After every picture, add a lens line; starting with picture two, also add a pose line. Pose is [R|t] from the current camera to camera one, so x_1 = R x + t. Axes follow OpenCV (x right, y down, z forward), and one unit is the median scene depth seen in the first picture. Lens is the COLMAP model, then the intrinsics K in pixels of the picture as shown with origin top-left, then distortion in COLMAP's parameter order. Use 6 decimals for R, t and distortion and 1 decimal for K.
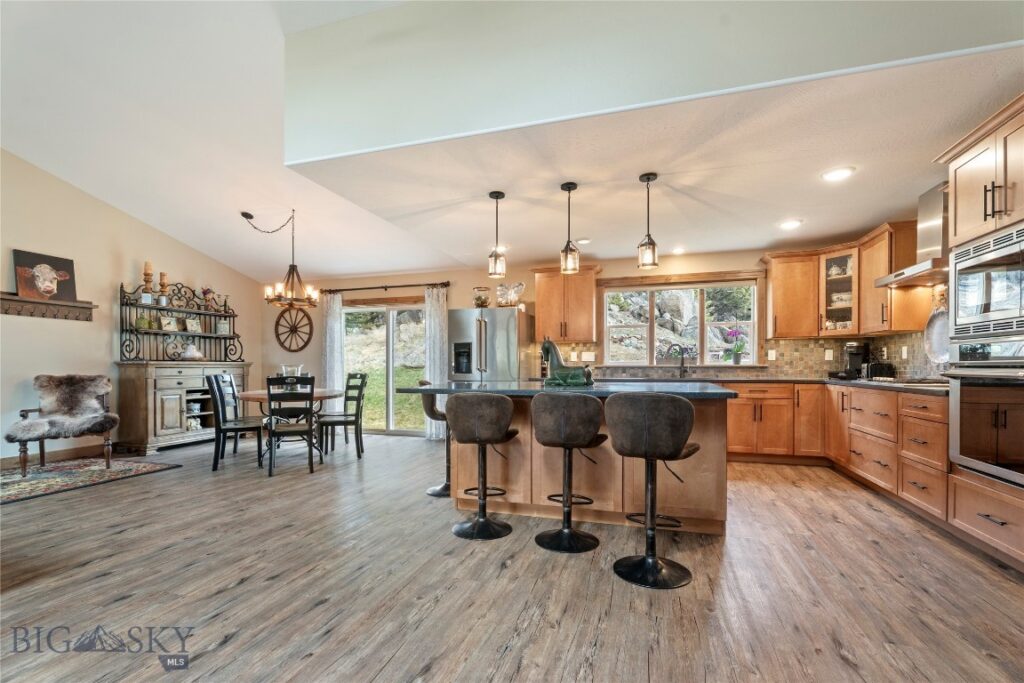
lens RADIAL K [[467.6, 0, 511.1], [0, 467.6, 368.9], [0, 0, 1]] dist [0.003782, -0.002969]
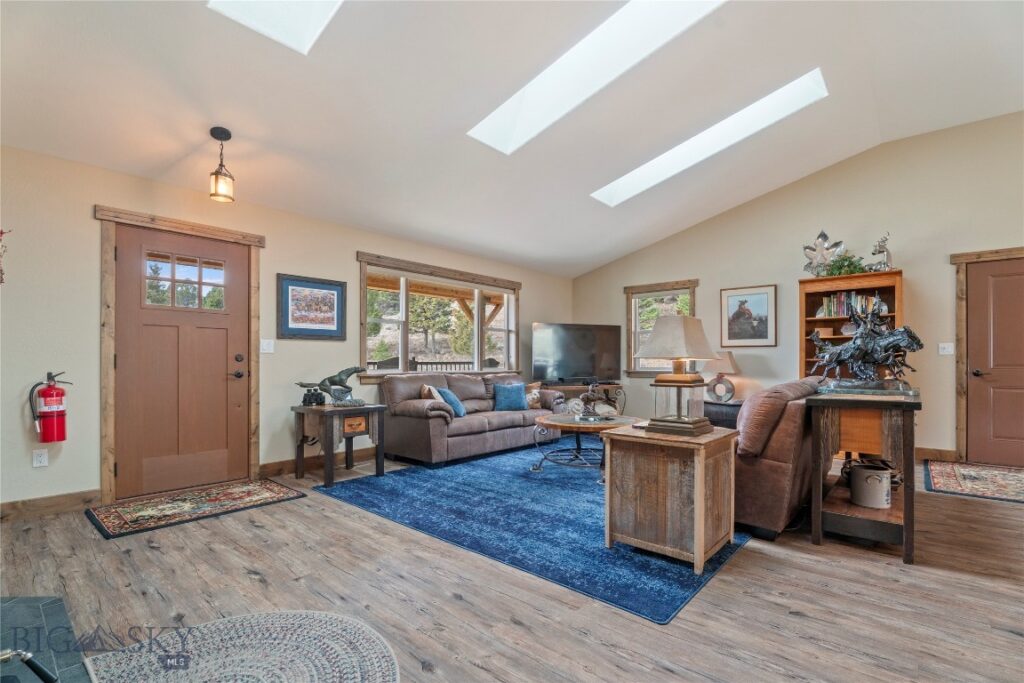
lens RADIAL K [[467.6, 0, 512.6], [0, 467.6, 370.0], [0, 0, 1]] dist [0.003782, -0.002969]
pose [[-0.391598, 0.017479, -0.919970, 0.127010], [-0.003495, 0.999784, 0.020483, -0.001127], [0.920130, 0.011237, -0.391453, 0.203684]]
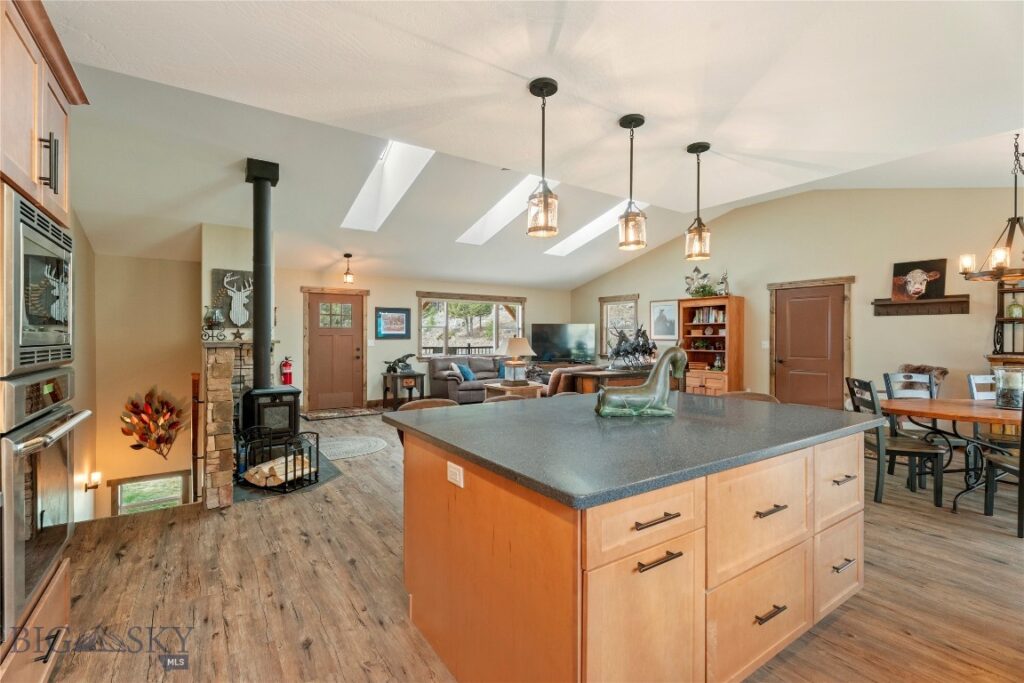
lens RADIAL K [[467.6, 0, 515.6], [0, 467.6, 341.9], [0, 0, 1]] dist [0.003782, -0.002969]
pose [[-0.609847, 0.009415, -0.792464, 0.554582], [-0.003690, 0.999885, 0.014718, -0.056460], [0.792511, 0.011900, -0.609742, 0.926714]]
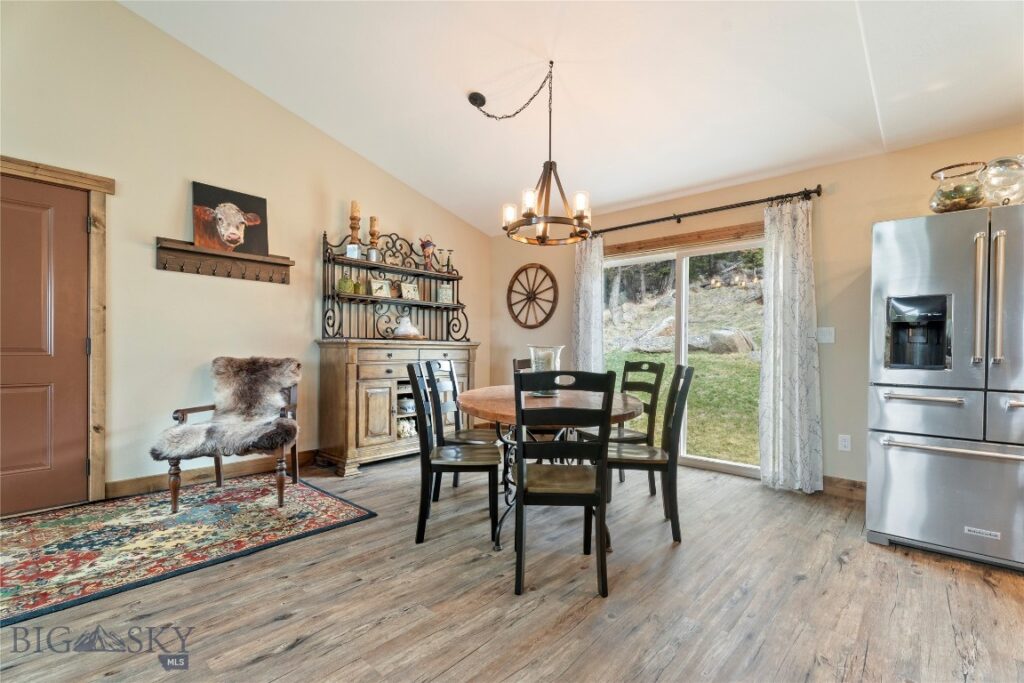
lens RADIAL K [[467.6, 0, 512.7], [0, 467.6, 349.4], [0, 0, 1]] dist [0.003782, -0.002969]
pose [[0.910703, 0.009703, -0.412948, -0.303022], [-0.012949, 0.999903, -0.005062, -0.000737], [0.412859, 0.009958, 0.910741, 0.529464]]
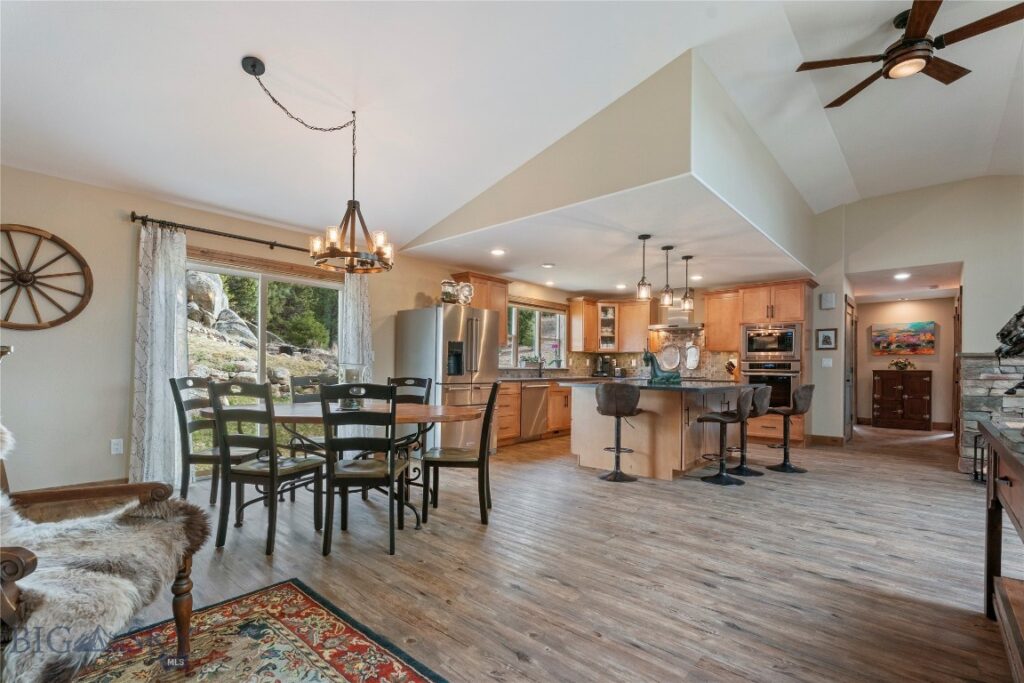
lens RADIAL K [[467.6, 0, 502.0], [0, 467.6, 370.5], [0, 0, 1]] dist [0.003782, -0.002969]
pose [[0.418429, 0.000342, 0.908250, -1.033679], [-0.007507, 0.999967, 0.003082, -0.004034], [-0.908219, -0.008108, 0.418417, 0.614393]]
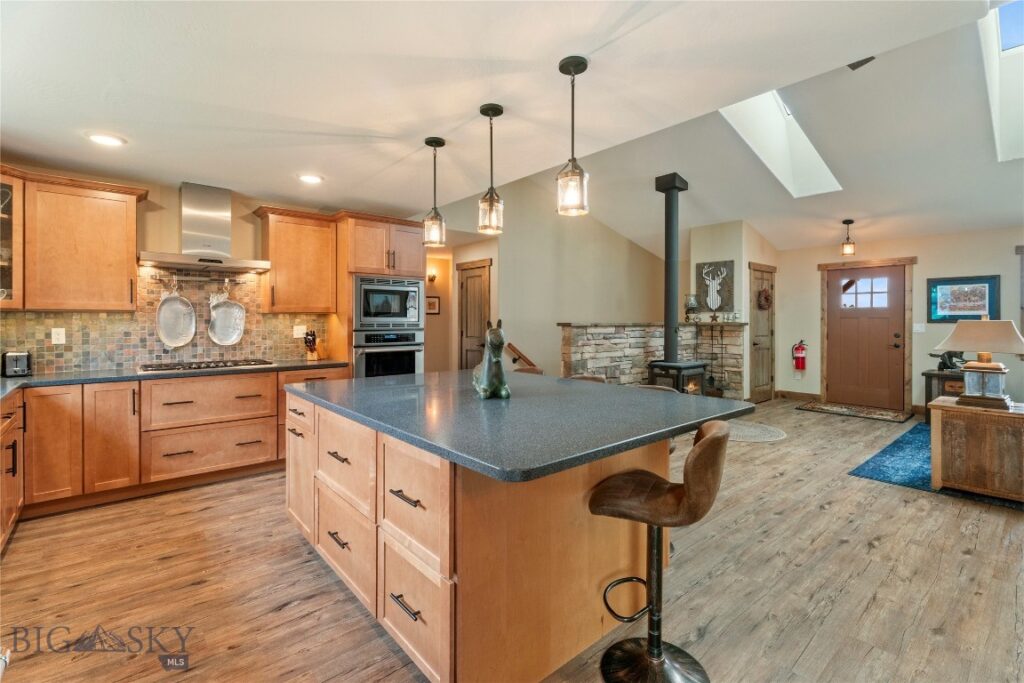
lens RADIAL K [[467.6, 0, 509.8], [0, 467.6, 317.0], [0, 0, 1]] dist [0.003782, -0.002969]
pose [[-0.848295, 0.004490, 0.529506, -0.197253], [0.003937, 0.999990, -0.002173, -0.055985], [-0.529510, 0.000242, -0.848304, 1.142102]]
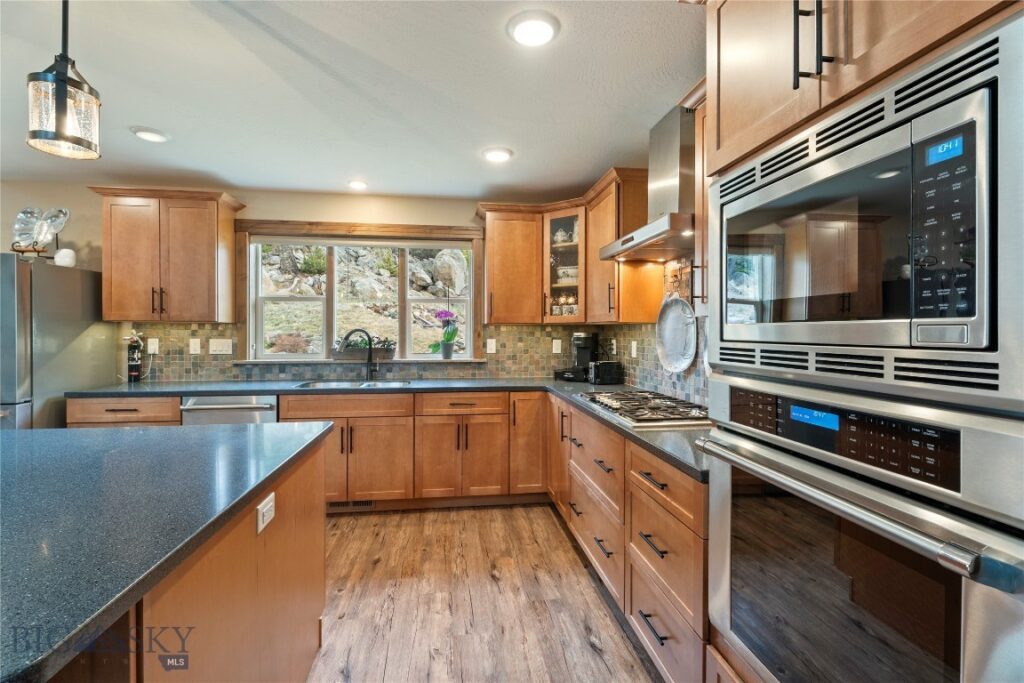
lens RADIAL K [[467.6, 0, 514.6], [0, 467.6, 331.6], [0, 0, 1]] dist [0.003782, -0.002969]
pose [[0.901662, 0.005198, 0.432411, 0.303971], [-0.002402, 0.999973, -0.007013, -0.052246], [-0.432435, 0.005285, 0.901649, 0.360710]]
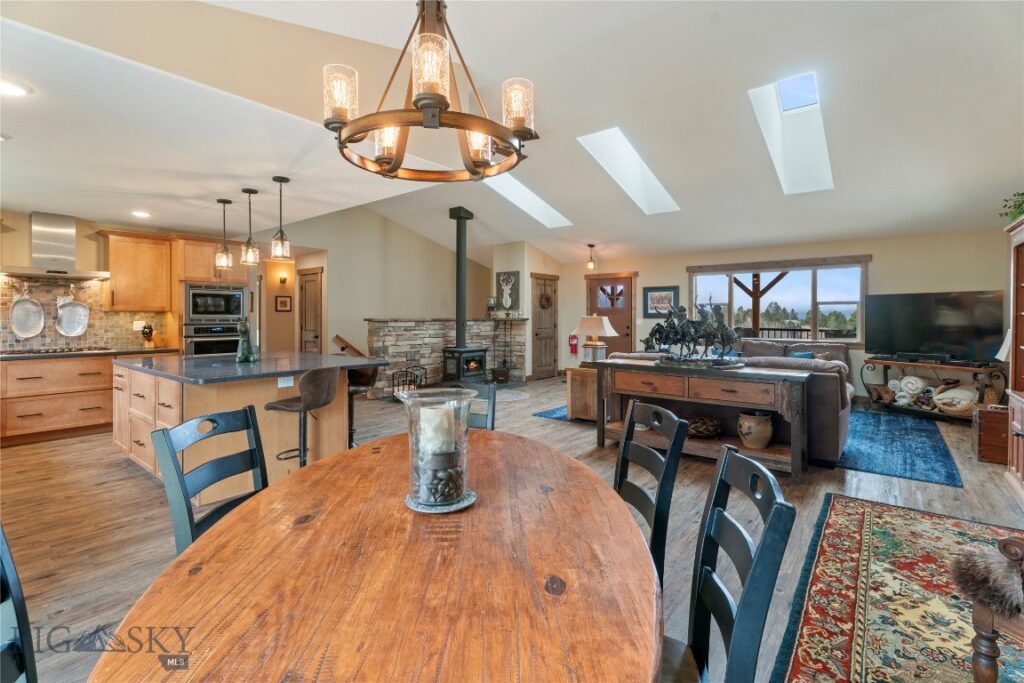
lens RADIAL K [[467.6, 0, 508.7], [0, 467.6, 316.8], [0, 0, 1]] dist [0.003782, -0.002969]
pose [[-0.931351, 0.001131, 0.364120, -0.655074], [0.003697, 0.999973, 0.006351, -0.057481], [-0.364103, 0.007261, -0.931330, 1.339286]]
